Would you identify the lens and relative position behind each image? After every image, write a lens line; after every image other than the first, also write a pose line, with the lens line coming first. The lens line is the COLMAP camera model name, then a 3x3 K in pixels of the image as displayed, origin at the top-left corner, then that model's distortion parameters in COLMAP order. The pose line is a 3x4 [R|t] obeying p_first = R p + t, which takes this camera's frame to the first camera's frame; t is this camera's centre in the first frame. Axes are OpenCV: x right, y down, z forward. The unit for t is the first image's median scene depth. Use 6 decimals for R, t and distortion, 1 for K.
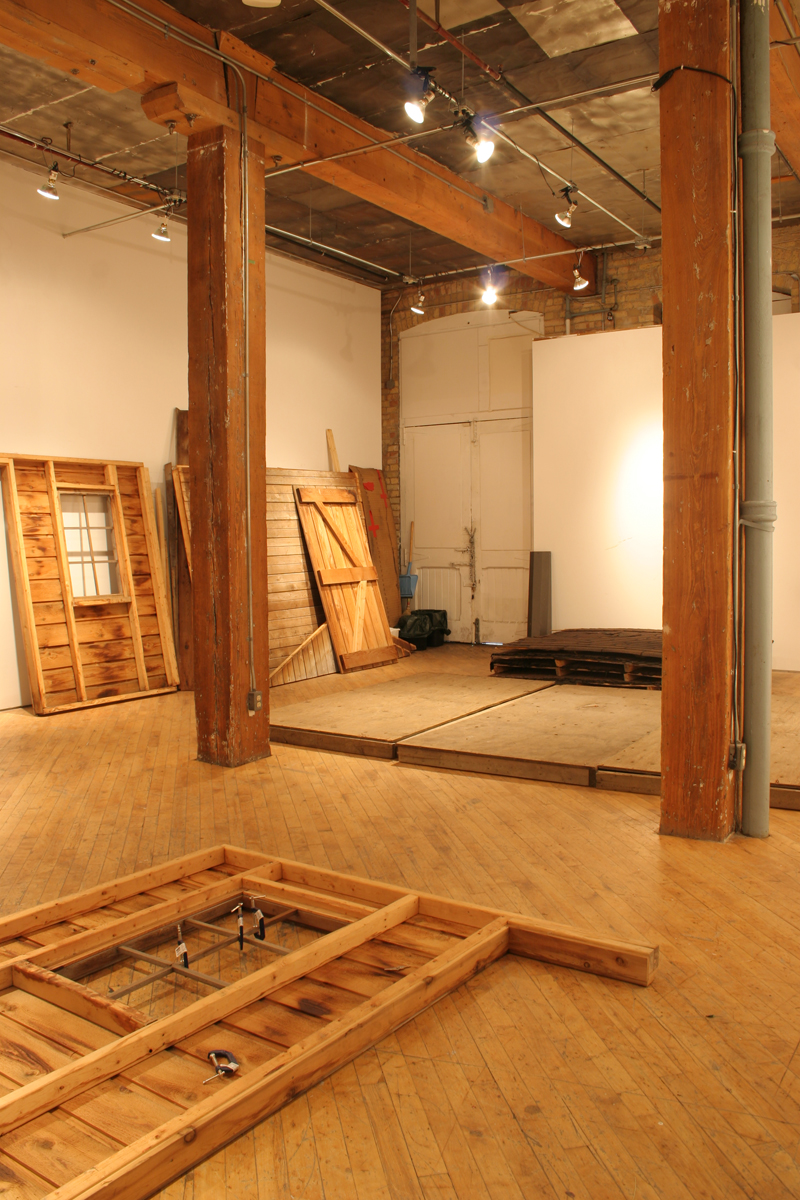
lens RADIAL K [[984.4, 0, 400.0], [0, 984.4, 600.0], [0, 0, 1]] dist [-0.158218, 0.130602]
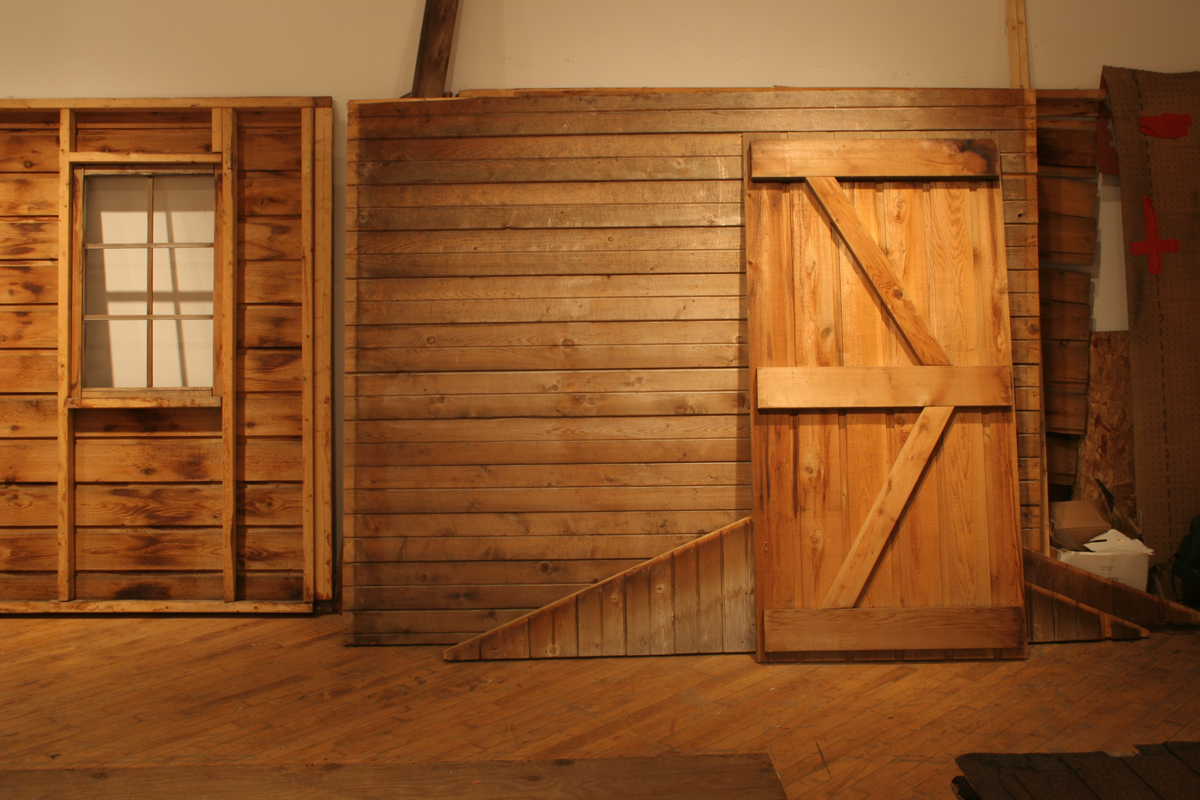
lens RADIAL K [[1338.0, 0, 625.8], [0, 1338.0, 407.3], [0, 0, 1]] dist [-0.090927, 0.068349]
pose [[0.572498, 0.134594, -0.808783, 0.286655], [-0.059014, 0.990640, 0.123084, -0.072432], [0.817779, -0.022736, 0.575083, 0.660157]]
